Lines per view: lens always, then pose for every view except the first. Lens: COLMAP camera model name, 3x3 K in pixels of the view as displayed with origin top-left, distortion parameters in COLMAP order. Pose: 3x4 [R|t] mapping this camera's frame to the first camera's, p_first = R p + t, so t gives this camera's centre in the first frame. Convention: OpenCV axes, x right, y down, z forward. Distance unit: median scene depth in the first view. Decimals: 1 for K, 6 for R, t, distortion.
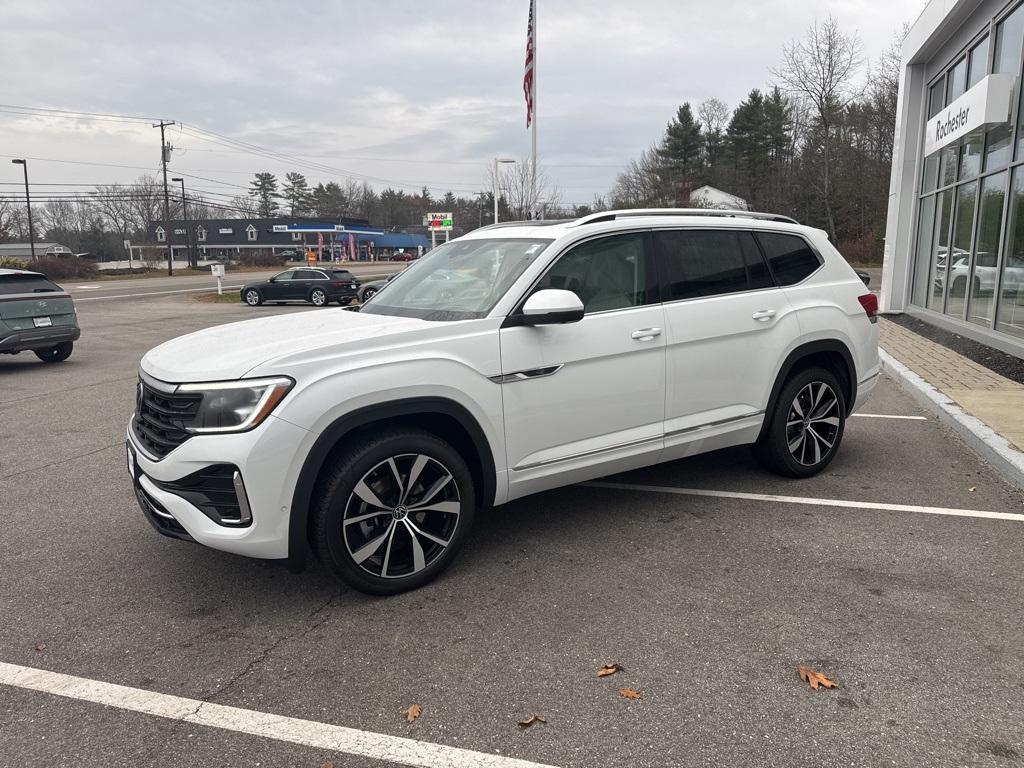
lens RADIAL K [[725.1, 0, 506.4], [0, 725.1, 382.0], [0, 0, 1]] dist [0.095640, -0.134801]
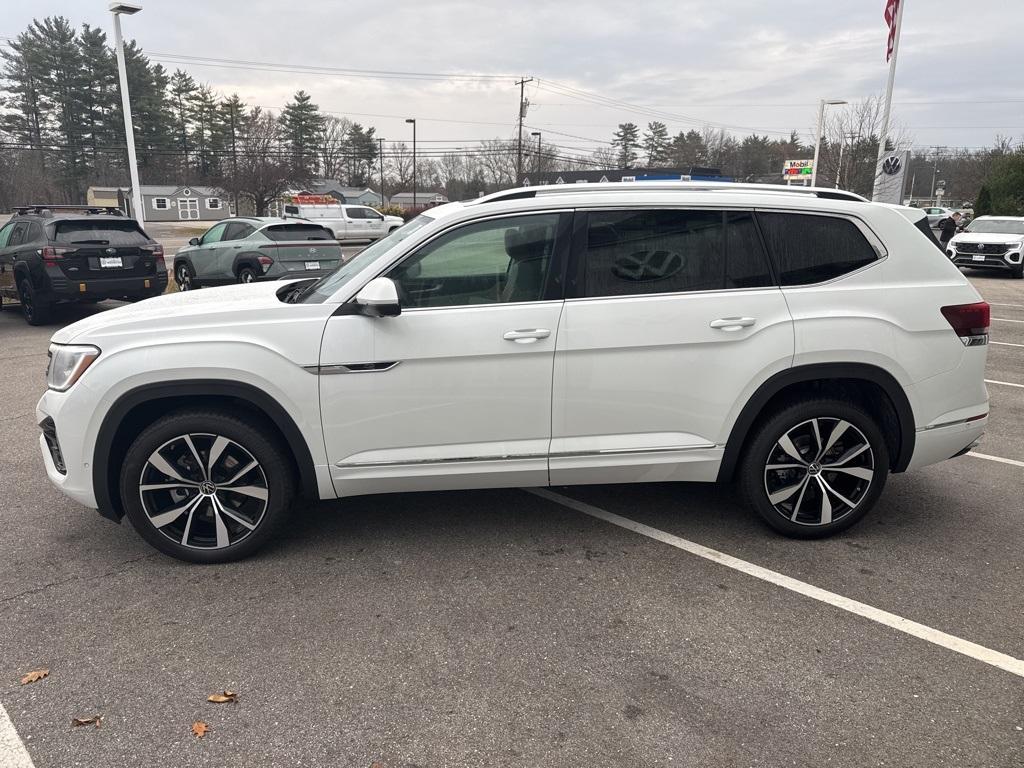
lens RADIAL K [[733.2, 0, 510.9], [0, 733.2, 375.7], [0, 0, 1]] dist [0.023092, -0.026193]
pose [[0.885943, 0.123461, -0.447060, 0.052173], [-0.097869, 0.991979, 0.080000, -0.007928], [0.453351, -0.027122, 0.890919, 0.021244]]
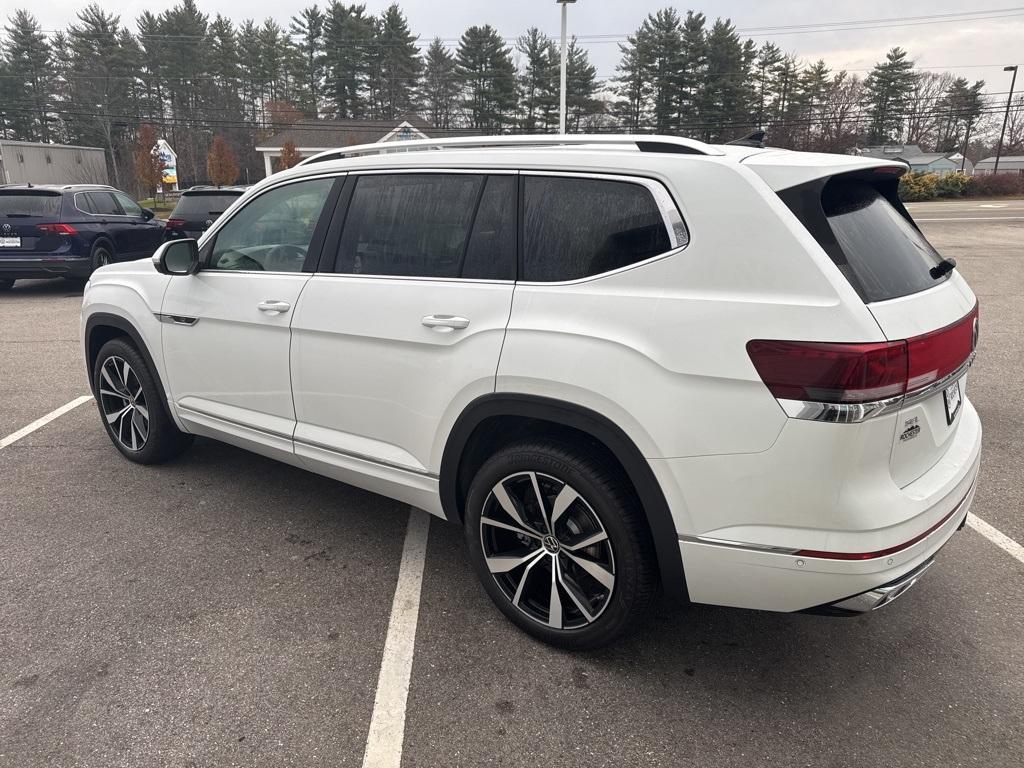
lens RADIAL K [[733.2, 0, 510.9], [0, 733.2, 375.7], [0, 0, 1]] dist [0.023092, -0.026193]
pose [[0.329442, 0.256069, -0.908789, 0.096416], [-0.158312, 0.963875, 0.214201, -0.019345], [0.930809, 0.073305, 0.358079, 0.088733]]
